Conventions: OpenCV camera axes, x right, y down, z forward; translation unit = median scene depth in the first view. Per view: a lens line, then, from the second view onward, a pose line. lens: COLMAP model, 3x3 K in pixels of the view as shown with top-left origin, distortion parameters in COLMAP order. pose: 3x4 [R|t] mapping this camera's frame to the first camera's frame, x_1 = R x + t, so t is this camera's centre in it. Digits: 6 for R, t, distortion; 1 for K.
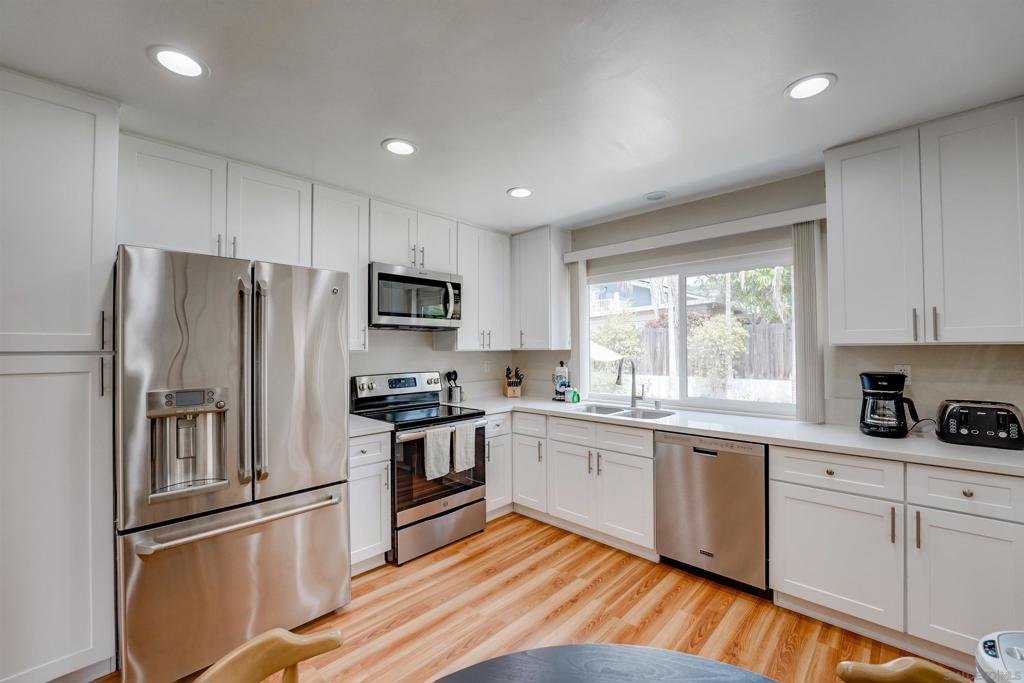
lens RADIAL K [[415.2, 0, 513.0], [0, 415.2, 344.4], [0, 0, 1]] dist [-0.024282, 0.000094]
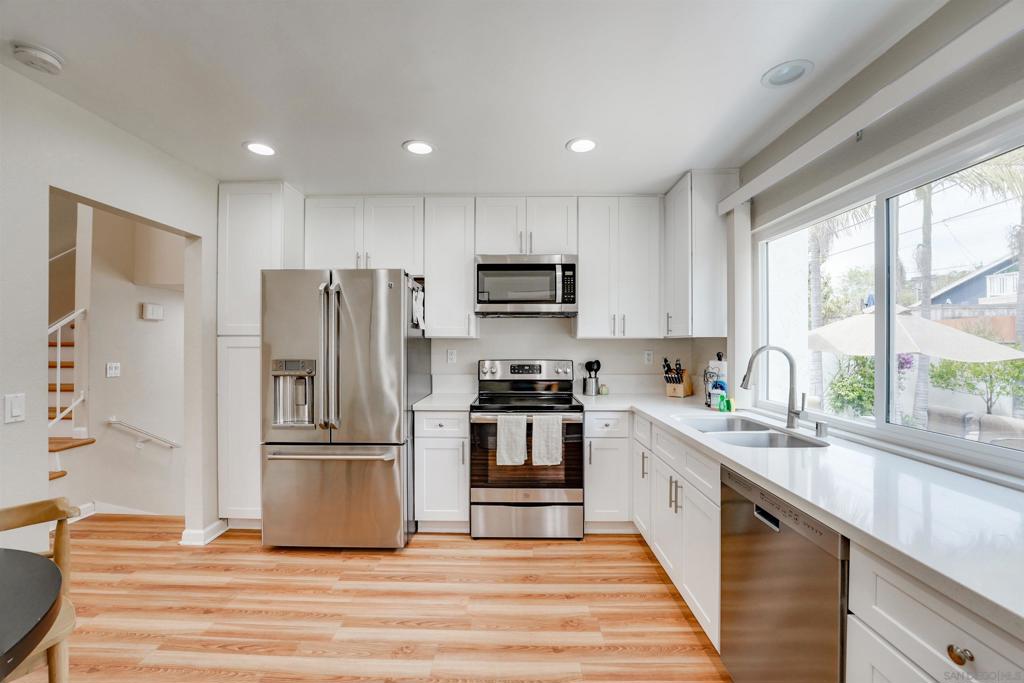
lens RADIAL K [[418.1, 0, 511.7], [0, 418.1, 343.7], [0, 0, 1]] dist [-0.025472, 0.000772]
pose [[0.683711, 0.008733, -0.729701, 0.498284], [0.001268, 0.999913, 0.013154, 0.018425], [0.729752, -0.009919, 0.683640, 0.300718]]
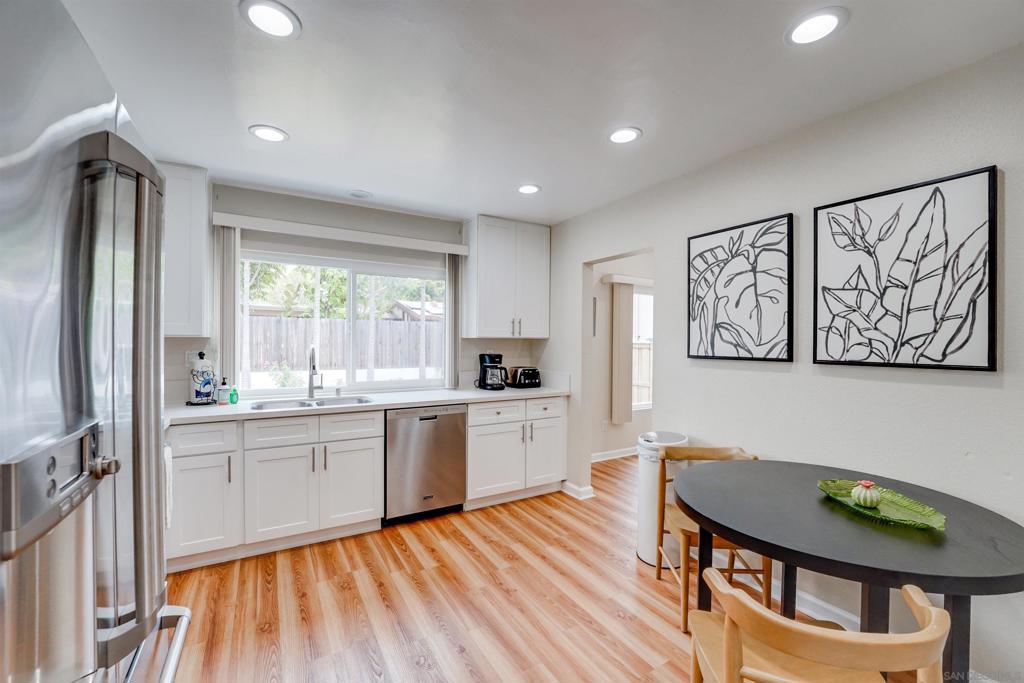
lens RADIAL K [[418.1, 0, 511.7], [0, 418.1, 343.7], [0, 0, 1]] dist [-0.025472, 0.000772]
pose [[0.266231, 0.002812, 0.963905, -0.567810], [-0.021430, 0.999766, 0.003003, 0.013620], [-0.963671, -0.021456, 0.266229, 0.322165]]
